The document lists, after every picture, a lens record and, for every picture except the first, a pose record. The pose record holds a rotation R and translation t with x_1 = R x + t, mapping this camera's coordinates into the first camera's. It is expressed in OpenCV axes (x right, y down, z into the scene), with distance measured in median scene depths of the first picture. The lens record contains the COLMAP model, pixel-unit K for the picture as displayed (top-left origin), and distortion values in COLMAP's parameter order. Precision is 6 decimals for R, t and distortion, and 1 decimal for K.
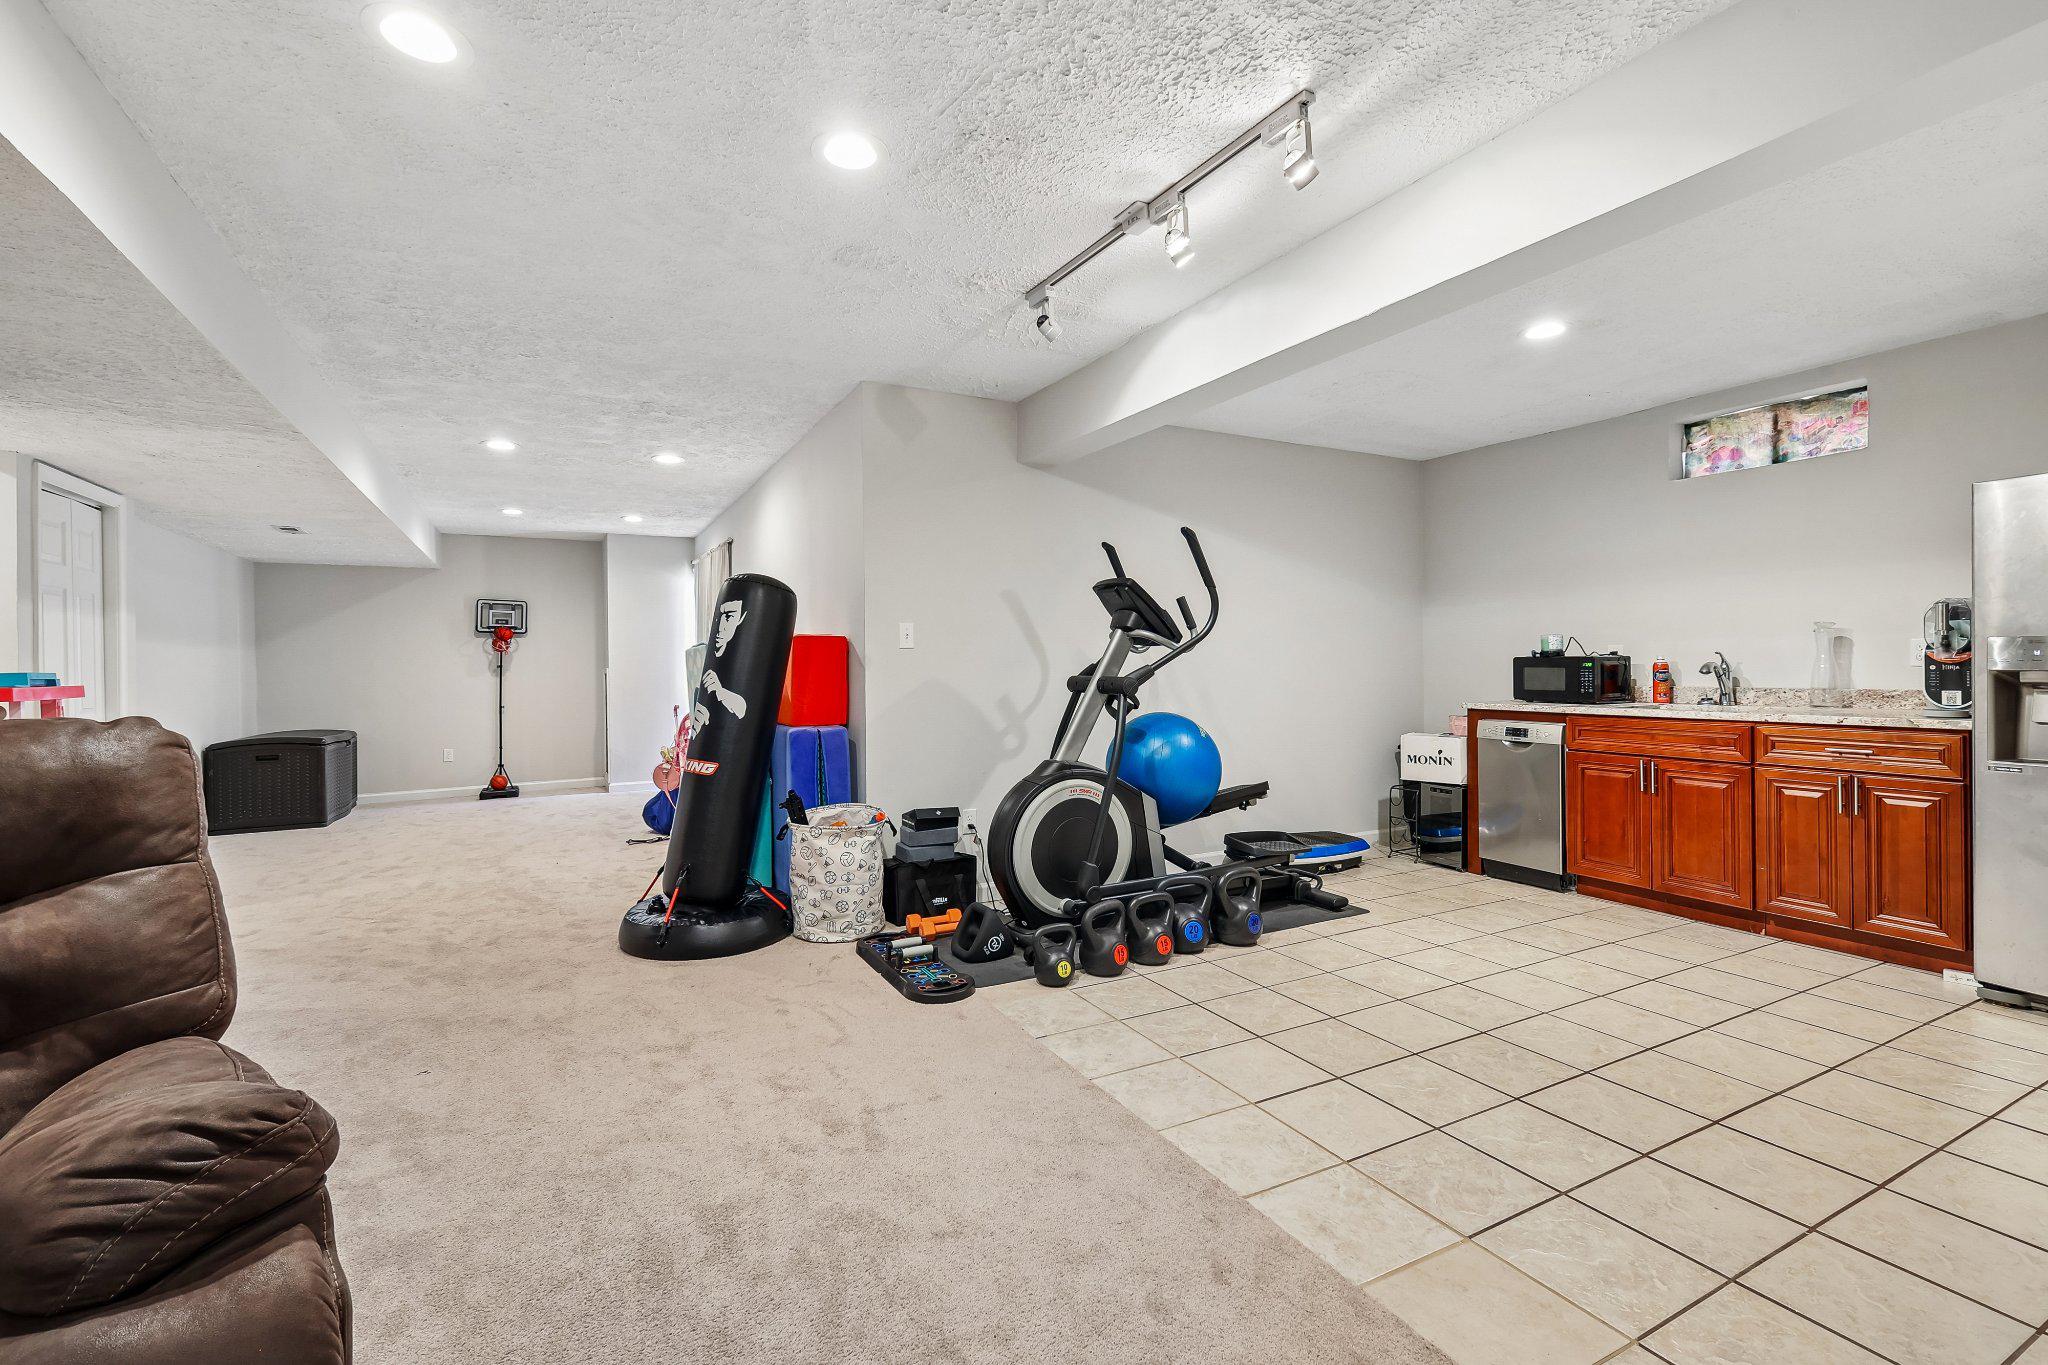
lens RADIAL K [[893.5, 0, 1024.5], [0, 893.5, 670.0], [0, 0, 1]] dist [0.008948, -0.001167]
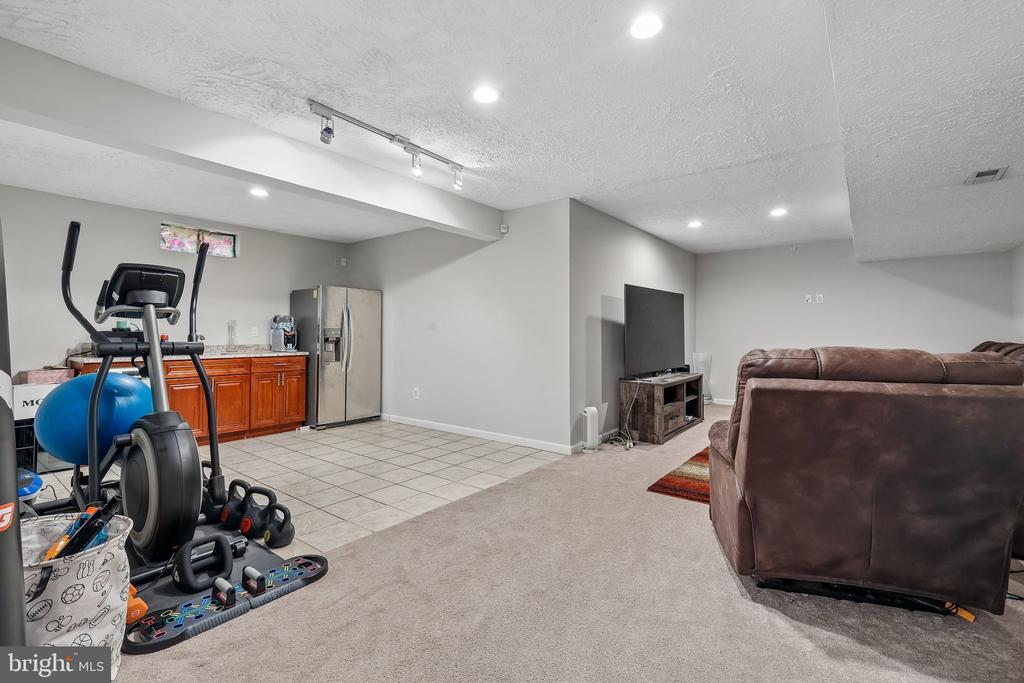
lens RADIAL K [[446.7, 0, 513.3], [0, 446.7, 331.8], [0, 0, 1]] dist [0.008948, -0.001167]
pose [[-0.398147, 0.011498, 0.917249, -0.751841], [0.007177, 0.999930, -0.009419, 0.000220], [-0.917293, 0.002833, -0.398202, 0.859645]]
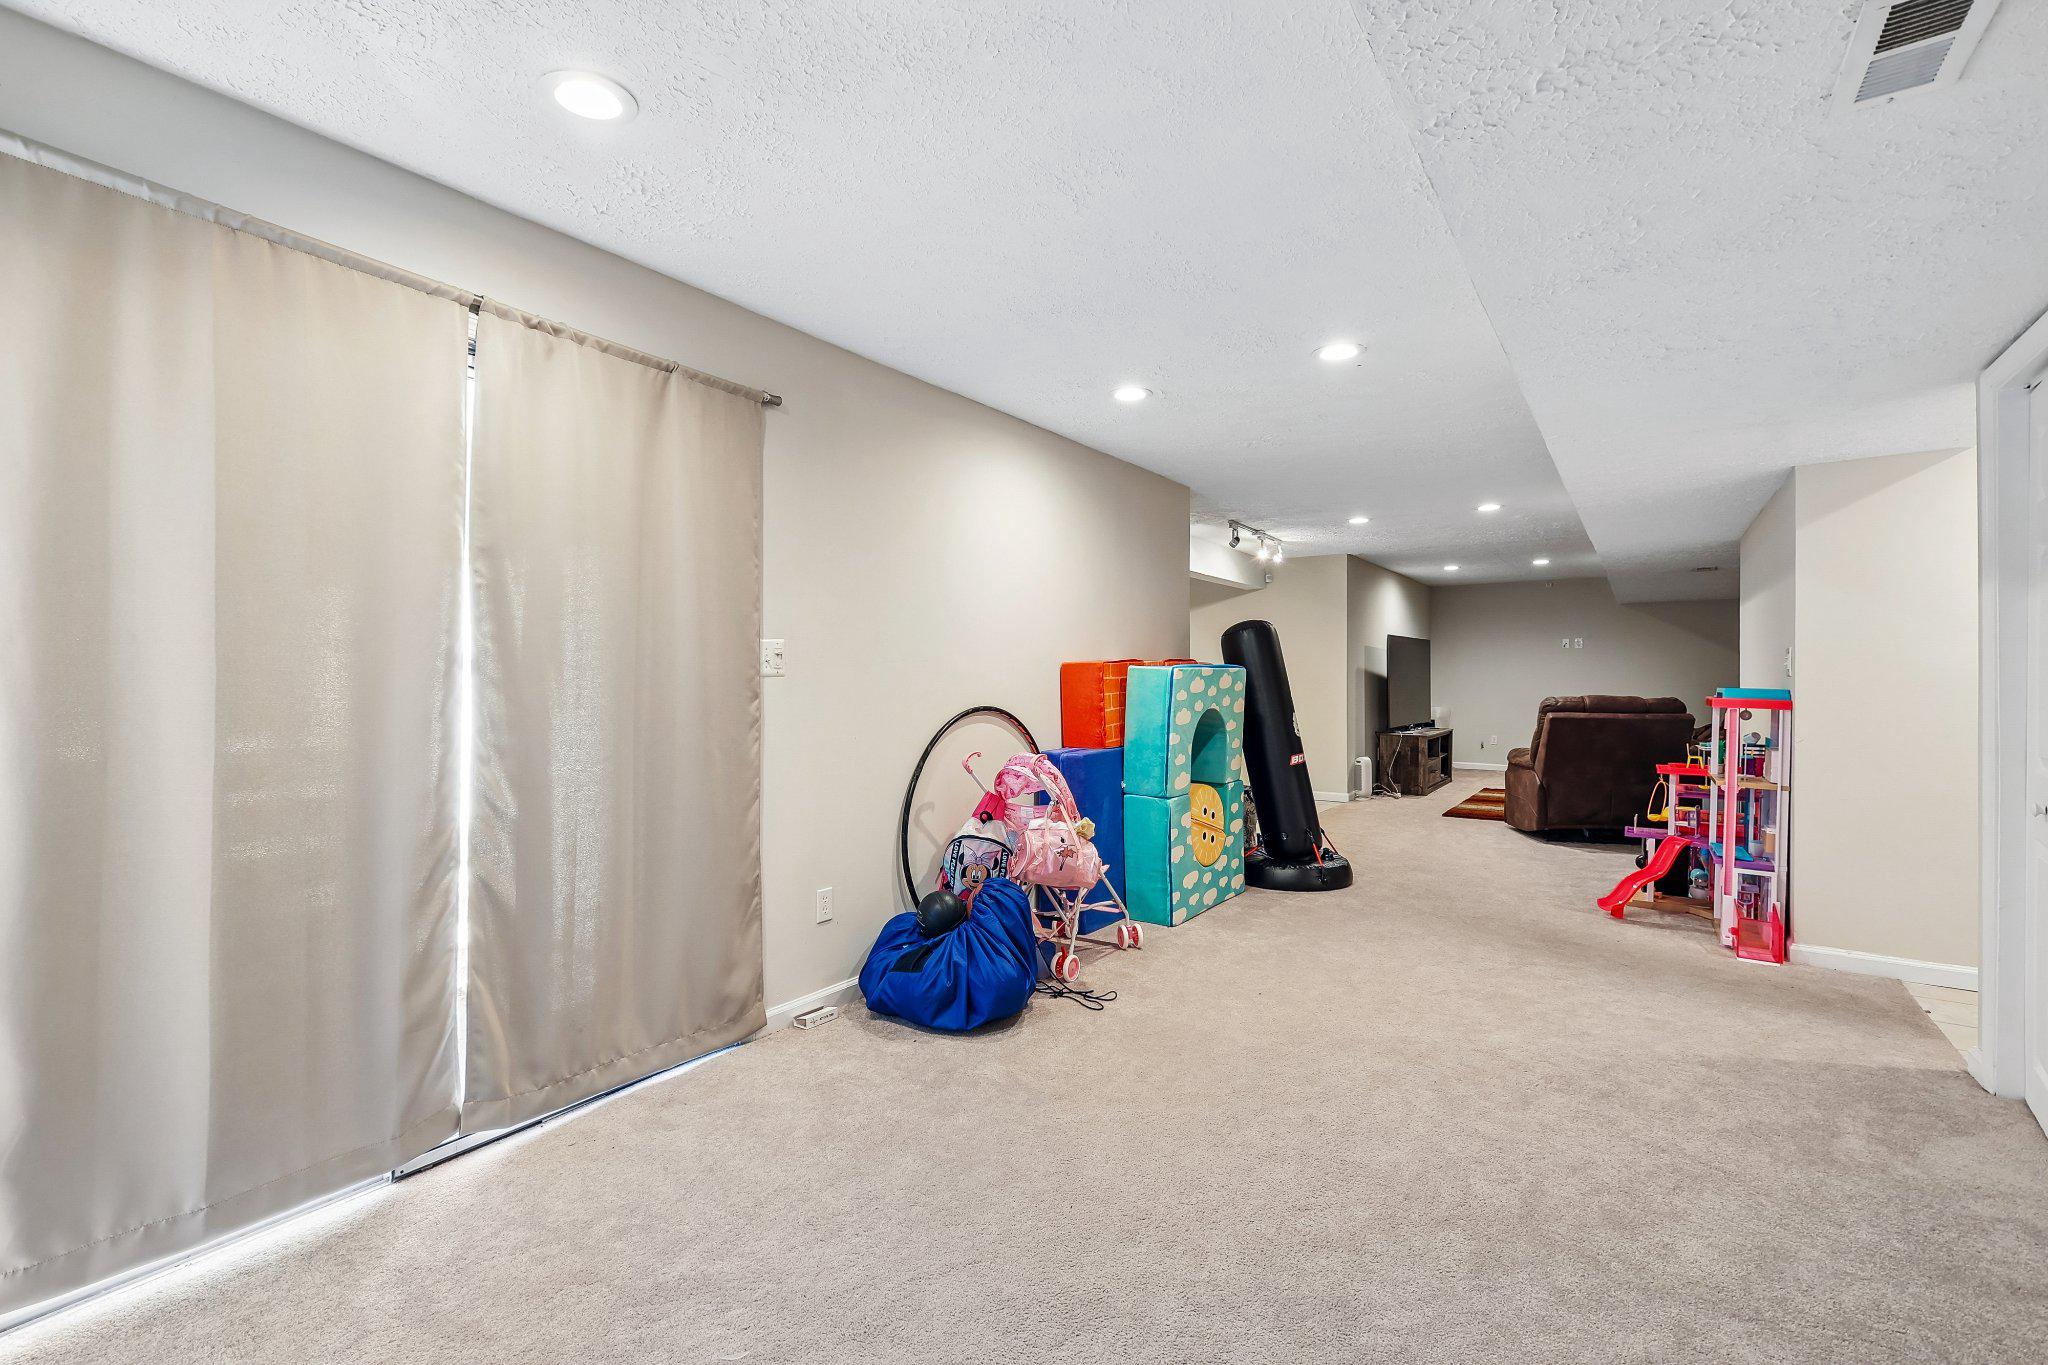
lens RADIAL K [[893.5, 0, 1025.5], [0, 893.5, 692.4], [0, 0, 1]] dist [0.008948, -0.001167]
pose [[-0.448067, -0.004496, 0.893989, -1.520864], [0.010178, 0.999897, 0.010130, -0.020040], [-0.893942, 0.013638, -0.447975, 2.136967]]
